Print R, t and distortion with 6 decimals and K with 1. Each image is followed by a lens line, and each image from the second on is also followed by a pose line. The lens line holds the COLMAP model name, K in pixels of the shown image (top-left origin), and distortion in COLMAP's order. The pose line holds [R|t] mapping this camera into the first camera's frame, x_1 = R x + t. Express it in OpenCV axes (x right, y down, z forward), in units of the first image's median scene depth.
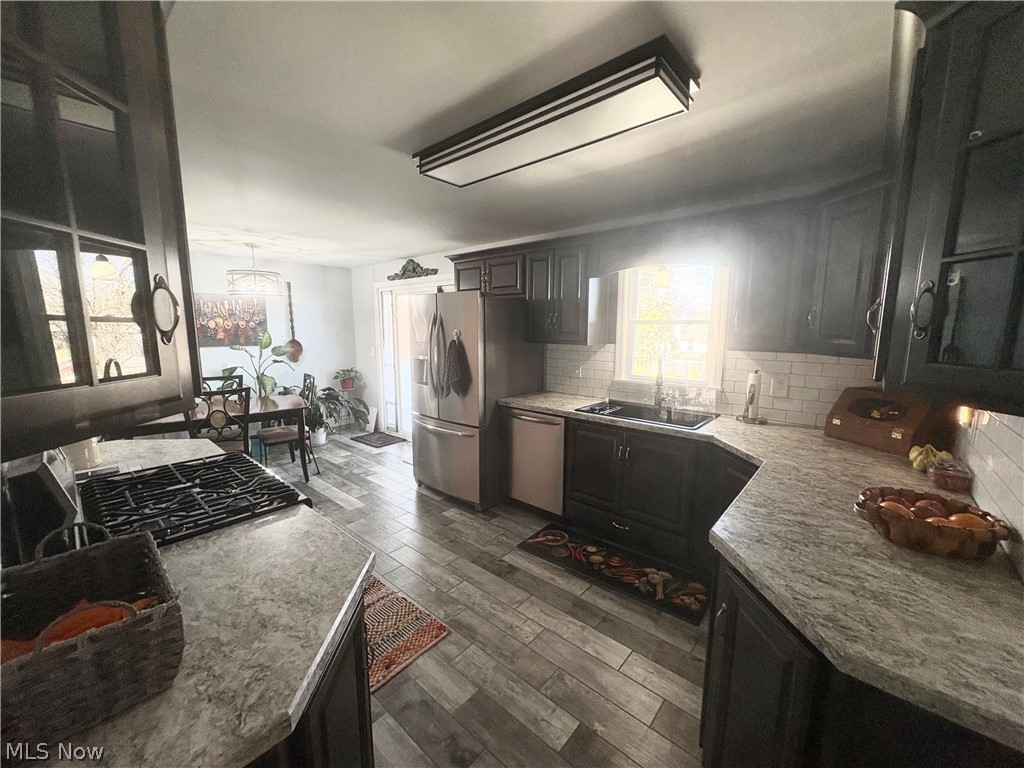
lens RADIAL K [[405.8, 0, 515.3], [0, 405.8, 384.6], [0, 0, 1]] dist [-0.000481, 0.000472]
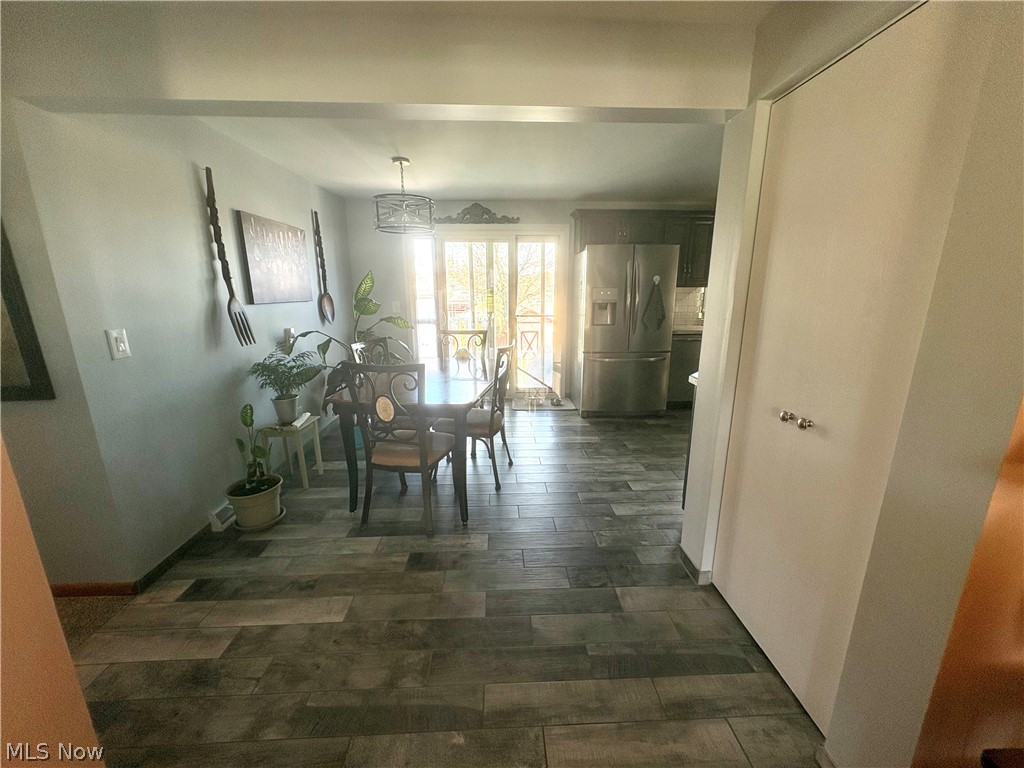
lens RADIAL K [[405.8, 0, 515.3], [0, 405.8, 384.6], [0, 0, 1]] dist [-0.000481, 0.000472]
pose [[0.725441, -0.164958, 0.668225, -1.308392], [0.100403, 0.985833, 0.134363, -0.017406], [-0.680922, -0.030381, 0.731726, 0.353906]]
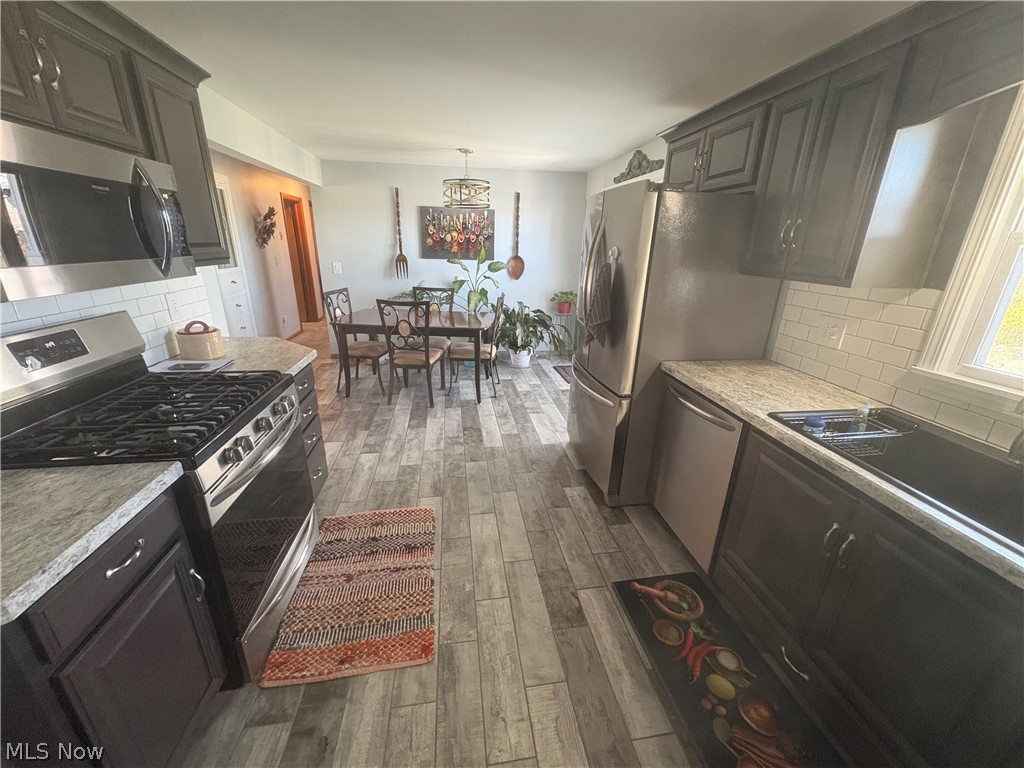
lens RADIAL K [[405.8, 0, 515.3], [0, 405.8, 384.6], [0, 0, 1]] dist [-0.000481, 0.000472]
pose [[0.762968, 0.230010, -0.604132, 0.178245], [-0.115707, 0.968056, 0.222439, -0.044132], [0.635997, -0.099812, 0.765210, 0.350403]]
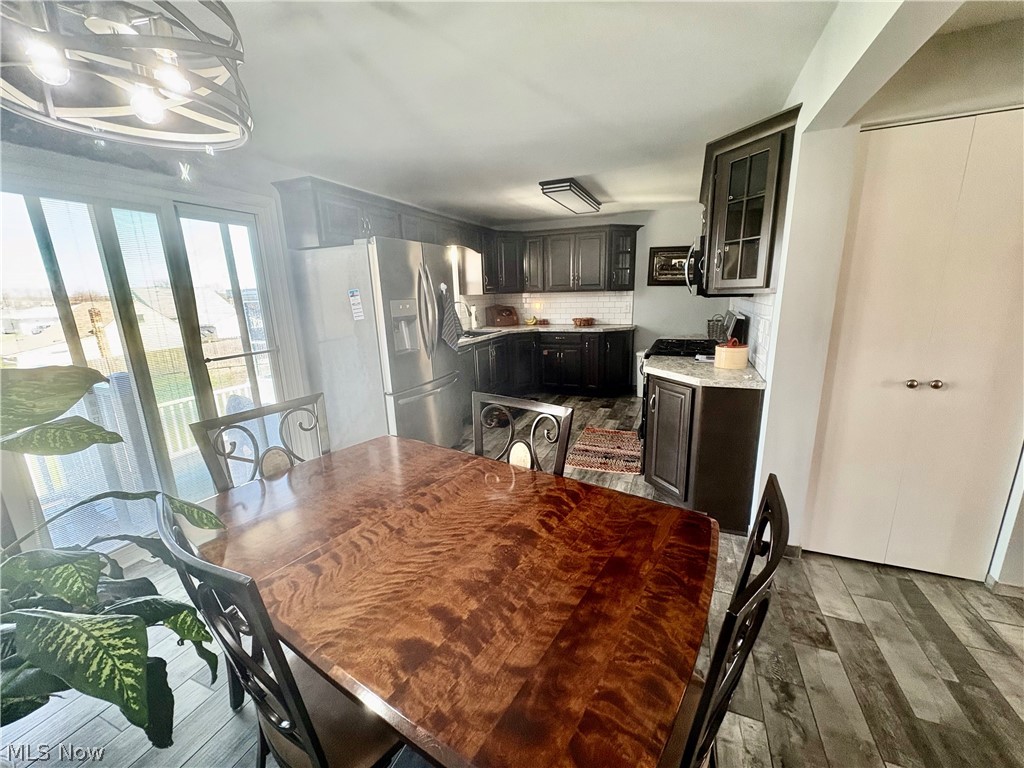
lens RADIAL K [[405.8, 0, 515.3], [0, 405.8, 384.6], [0, 0, 1]] dist [-0.000481, 0.000472]
pose [[-0.320451, -0.211076, 0.923449, -1.165098], [0.161288, 0.948465, 0.272763, -0.139348], [-0.933433, 0.236348, -0.269893, 1.126207]]
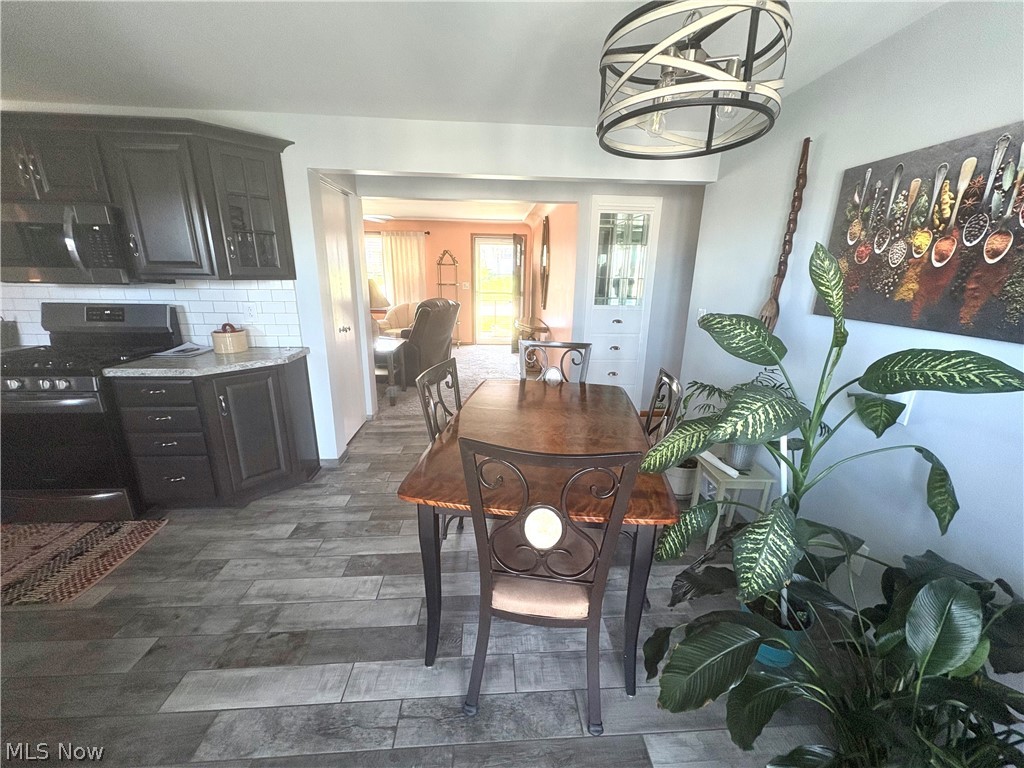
lens RADIAL K [[405.8, 0, 515.3], [0, 405.8, 384.6], [0, 0, 1]] dist [-0.000481, 0.000472]
pose [[-0.710832, 0.176615, -0.680827, -0.419916], [-0.119326, 0.923649, 0.364190, -0.187435], [0.693166, 0.340118, -0.635484, 1.441753]]
